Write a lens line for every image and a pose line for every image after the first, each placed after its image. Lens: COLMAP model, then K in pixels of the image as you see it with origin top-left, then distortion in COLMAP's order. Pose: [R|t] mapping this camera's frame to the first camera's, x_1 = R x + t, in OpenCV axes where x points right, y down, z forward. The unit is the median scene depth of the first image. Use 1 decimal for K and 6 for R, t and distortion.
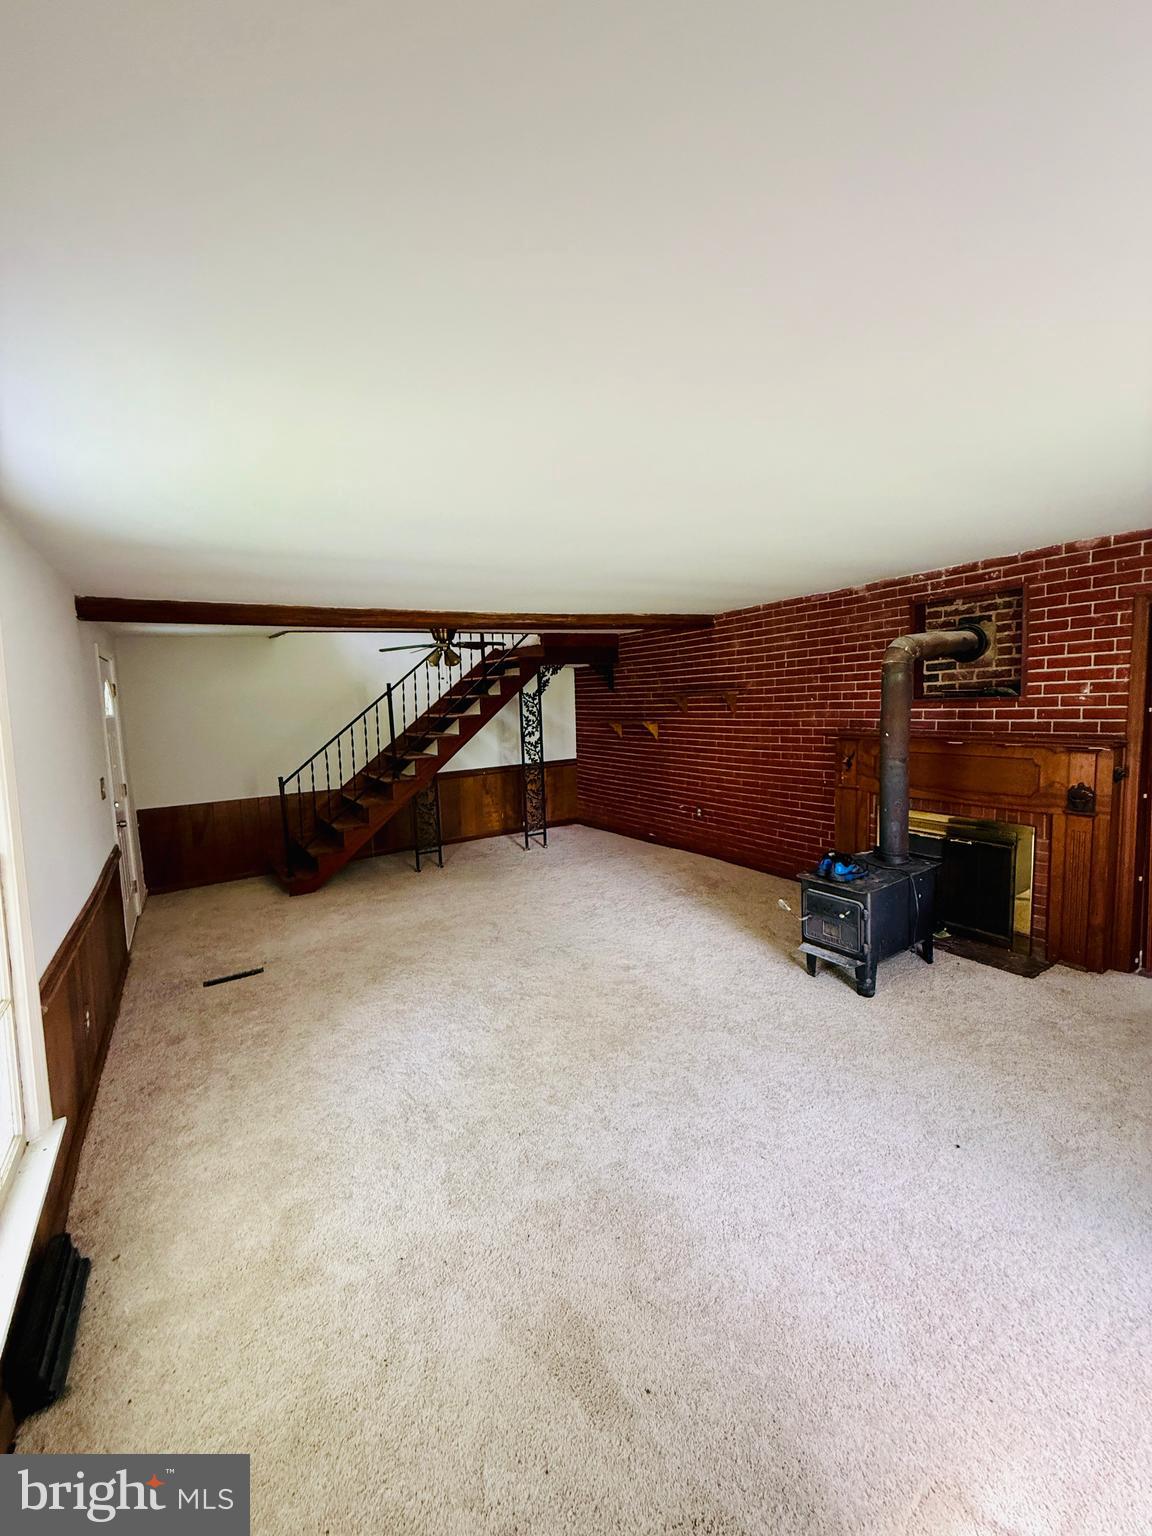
lens RADIAL K [[614.9, 0, 570.3], [0, 614.9, 764.4], [0, 0, 1]] dist [0.000507, 0.000486]
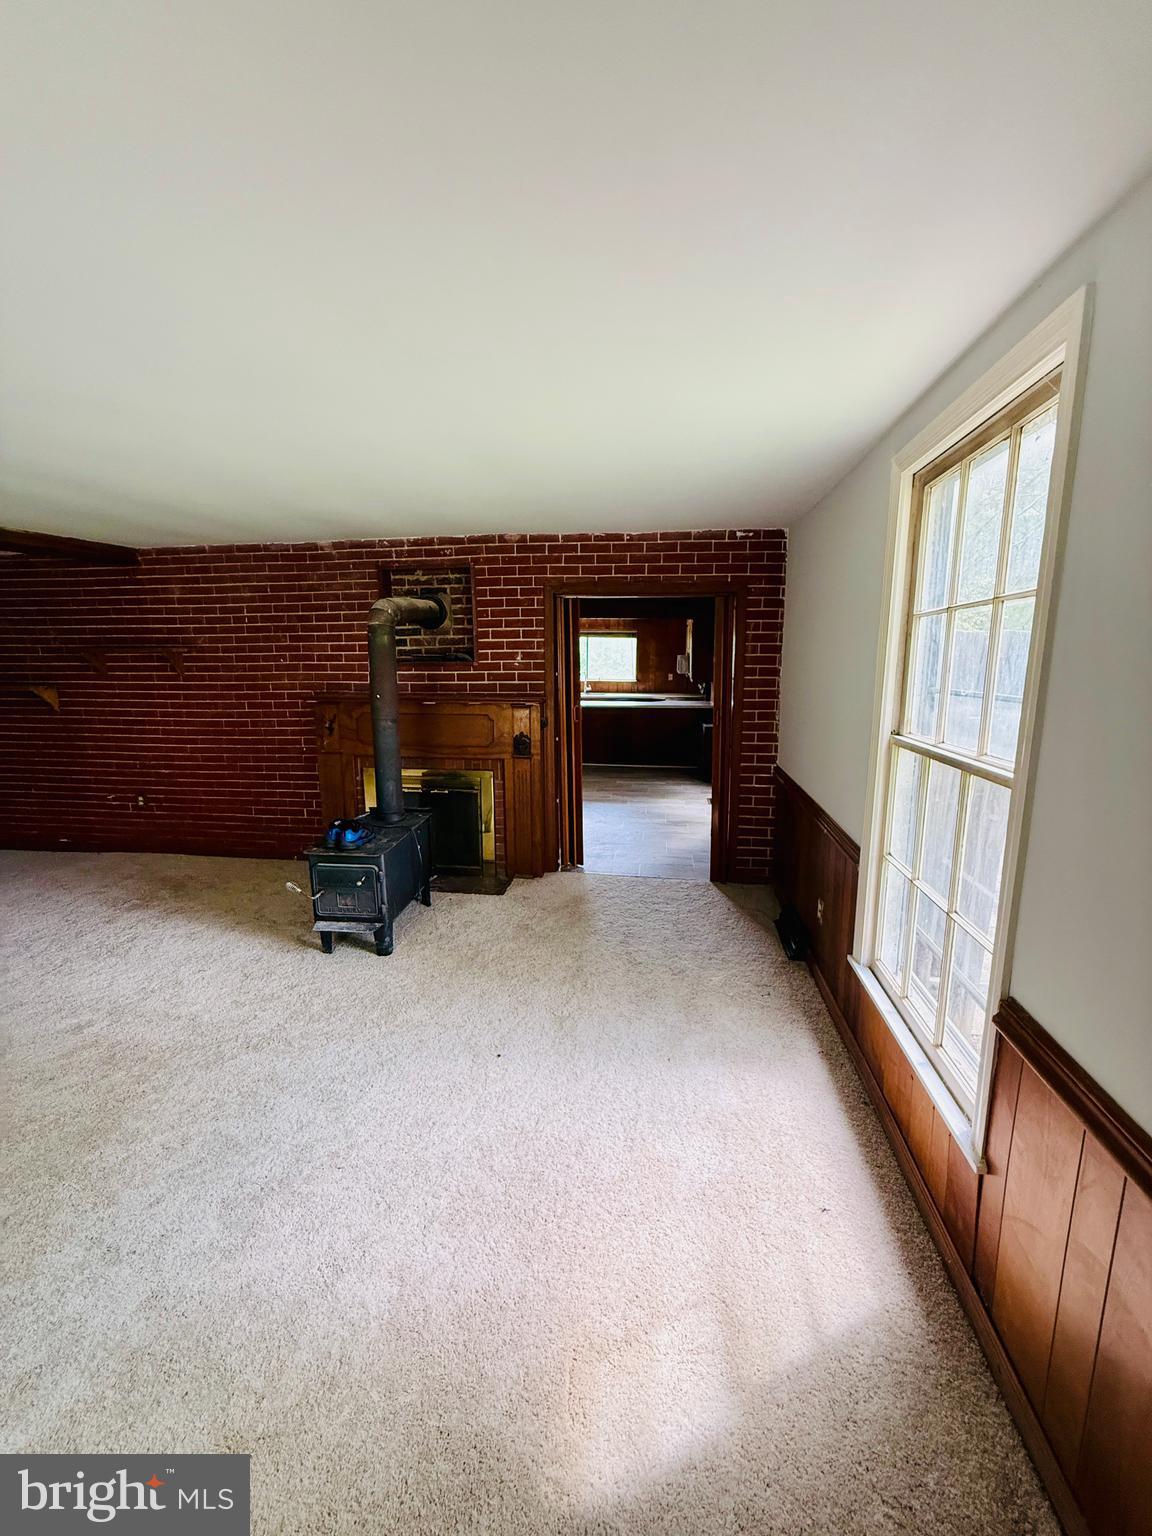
lens RADIAL K [[614.9, 0, 570.3], [0, 614.9, 764.4], [0, 0, 1]] dist [0.000507, 0.000486]
pose [[0.638321, -0.100838, 0.763137, -0.058885], [0.059749, 0.994882, 0.081483, -0.000604], [-0.767448, -0.006415, 0.641079, 0.100604]]
